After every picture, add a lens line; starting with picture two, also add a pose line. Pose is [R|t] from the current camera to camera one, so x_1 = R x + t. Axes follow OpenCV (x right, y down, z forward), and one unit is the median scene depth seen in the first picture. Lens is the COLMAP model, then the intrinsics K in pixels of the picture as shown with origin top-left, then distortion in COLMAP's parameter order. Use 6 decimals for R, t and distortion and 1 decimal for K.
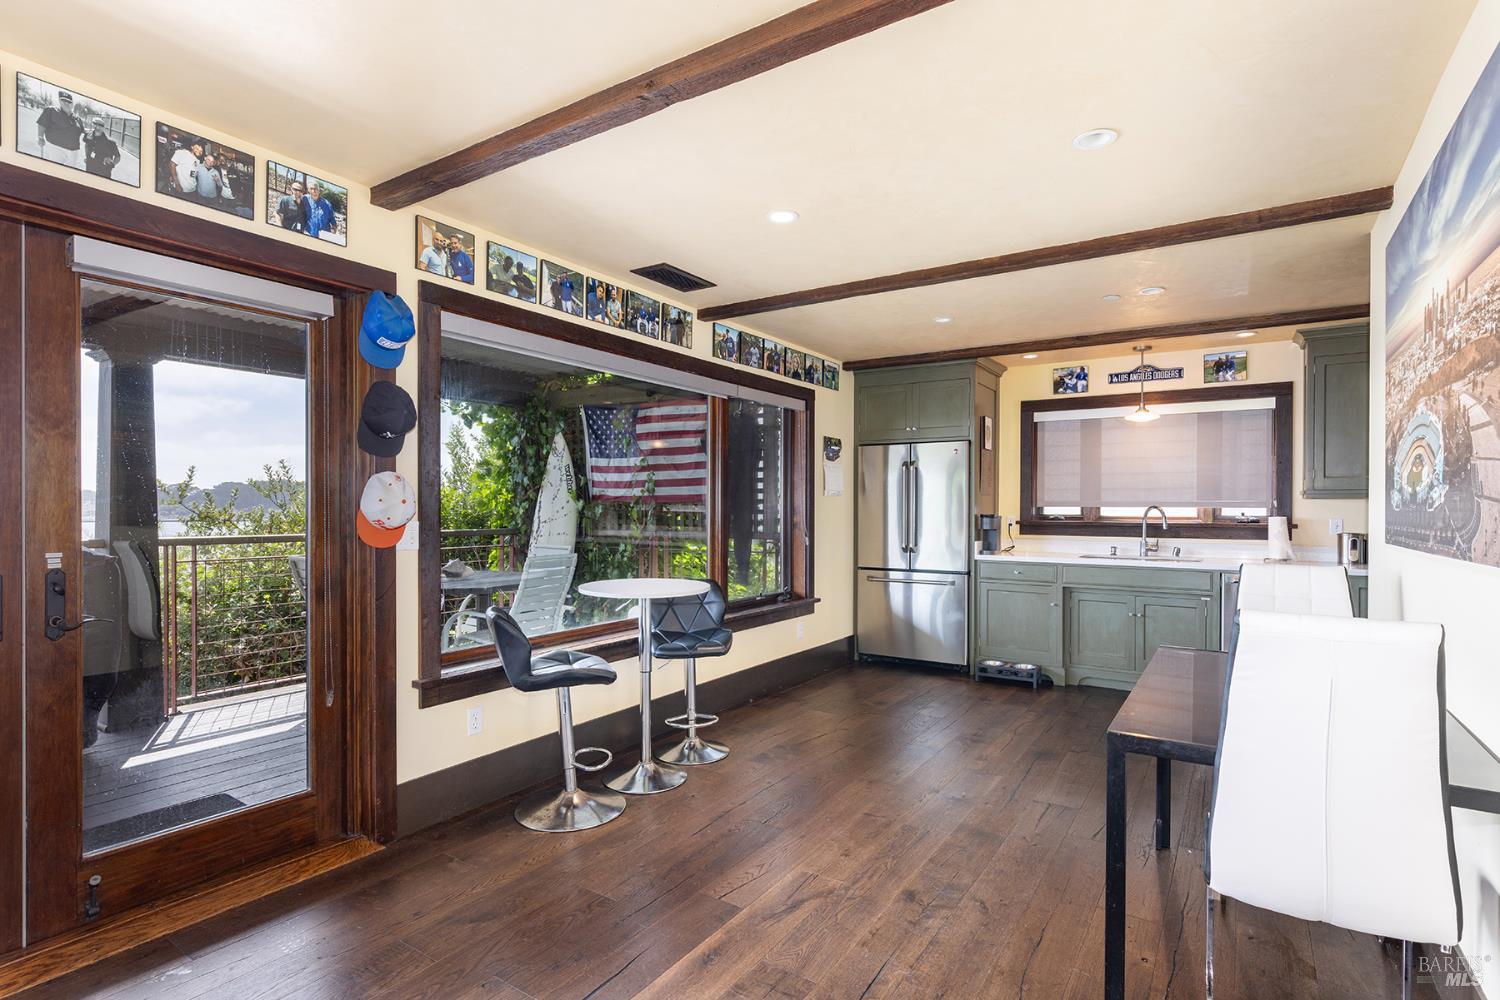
lens RADIAL K [[748.8, 0, 753.1], [0, 748.8, 509.8], [0, 0, 1]] dist [-0.001651, -0.000182]
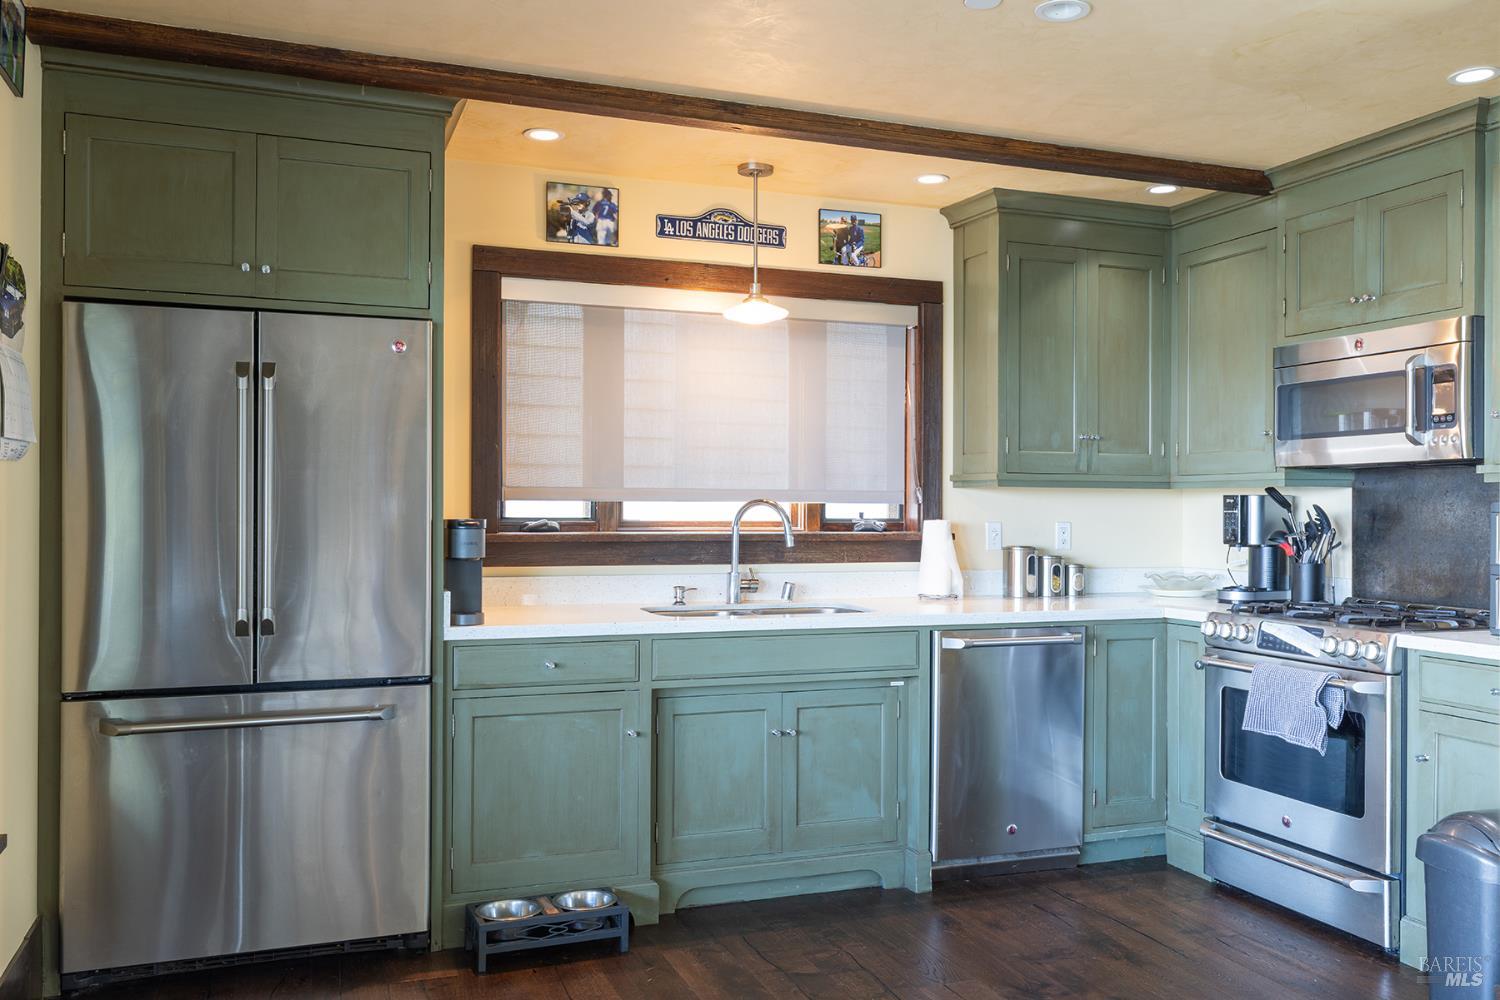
lens RADIAL K [[1234.3, 0, 750.0], [0, 1234.3, 500.0], [0, 0, 1]] dist [0.004599, 0.002138]
pose [[0.584858, 0.003121, 0.811129, -0.114877], [-0.000658, 0.999994, -0.003373, -0.001883], [-0.811135, 0.001439, 0.584857, 0.516873]]
